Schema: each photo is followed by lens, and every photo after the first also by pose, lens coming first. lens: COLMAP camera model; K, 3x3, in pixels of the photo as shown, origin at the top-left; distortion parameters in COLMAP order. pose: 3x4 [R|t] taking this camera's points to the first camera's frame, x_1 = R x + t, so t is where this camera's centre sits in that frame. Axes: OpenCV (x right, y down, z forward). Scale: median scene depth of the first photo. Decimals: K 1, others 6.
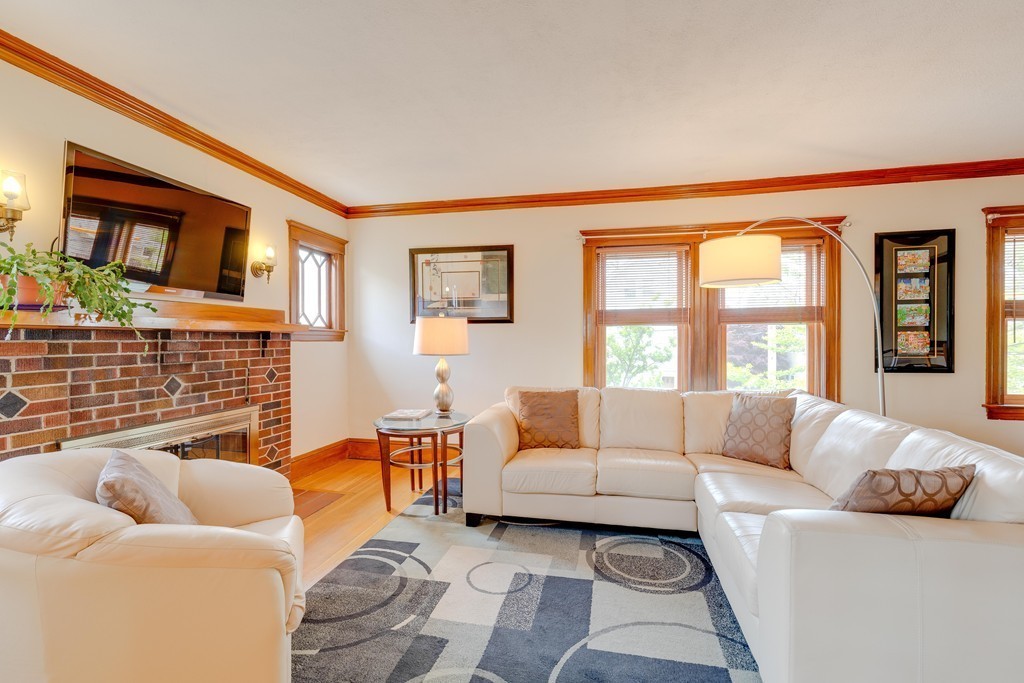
lens RADIAL K [[461.6, 0, 505.7], [0, 461.6, 343.4], [0, 0, 1]] dist [0.000915, -0.000831]
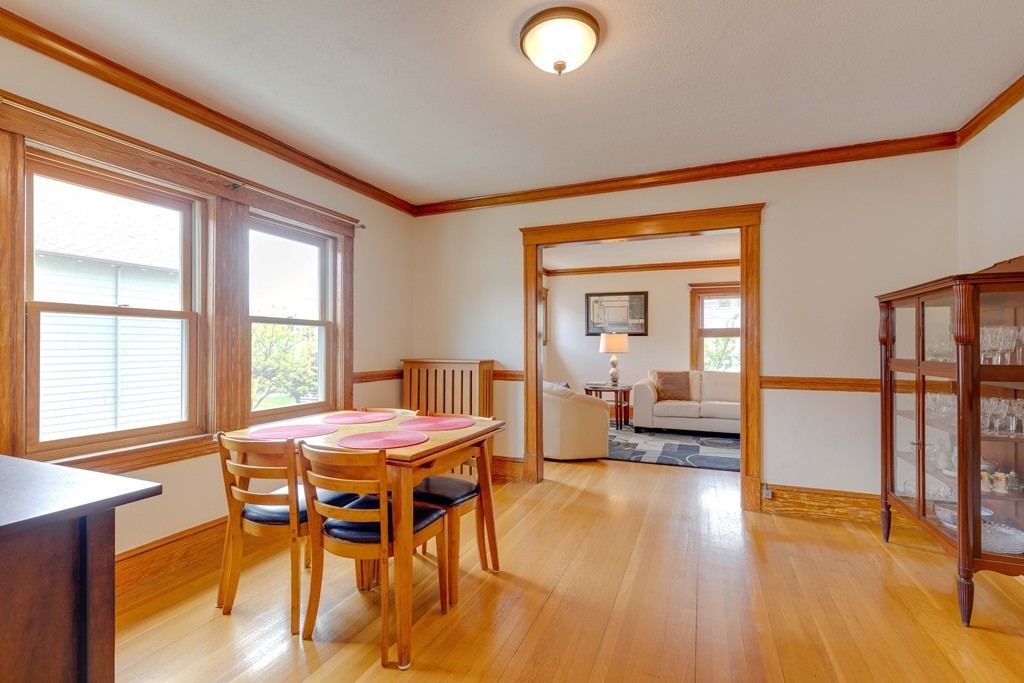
lens RADIAL K [[461.6, 0, 505.7], [0, 461.6, 343.4], [0, 0, 1]] dist [0.000915, -0.000831]
pose [[0.983622, 0.003191, -0.180217, -0.251427], [-0.005957, 0.999873, -0.014812, 0.017545], [0.180147, 0.015643, 0.983515, -1.043687]]
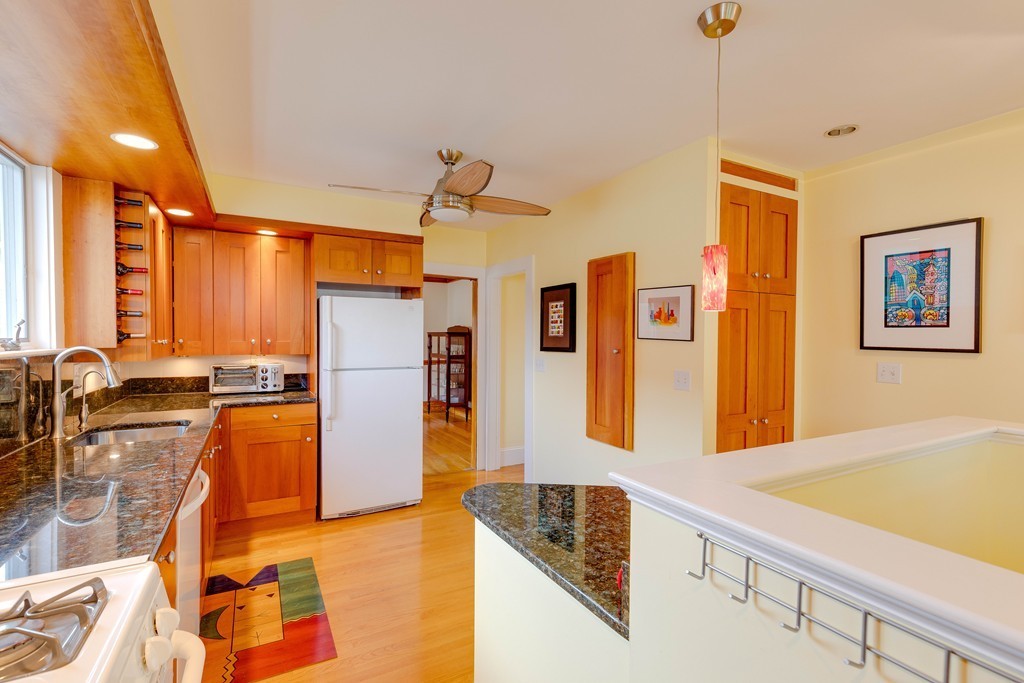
lens RADIAL K [[461.6, 0, 505.7], [0, 461.6, 343.4], [0, 0, 1]] dist [0.000915, -0.000831]
pose [[0.763281, 0.004233, 0.646053, -1.014737], [-0.007800, 0.999966, 0.002662, -0.033959], [-0.646020, -0.007071, 0.763288, -2.253944]]
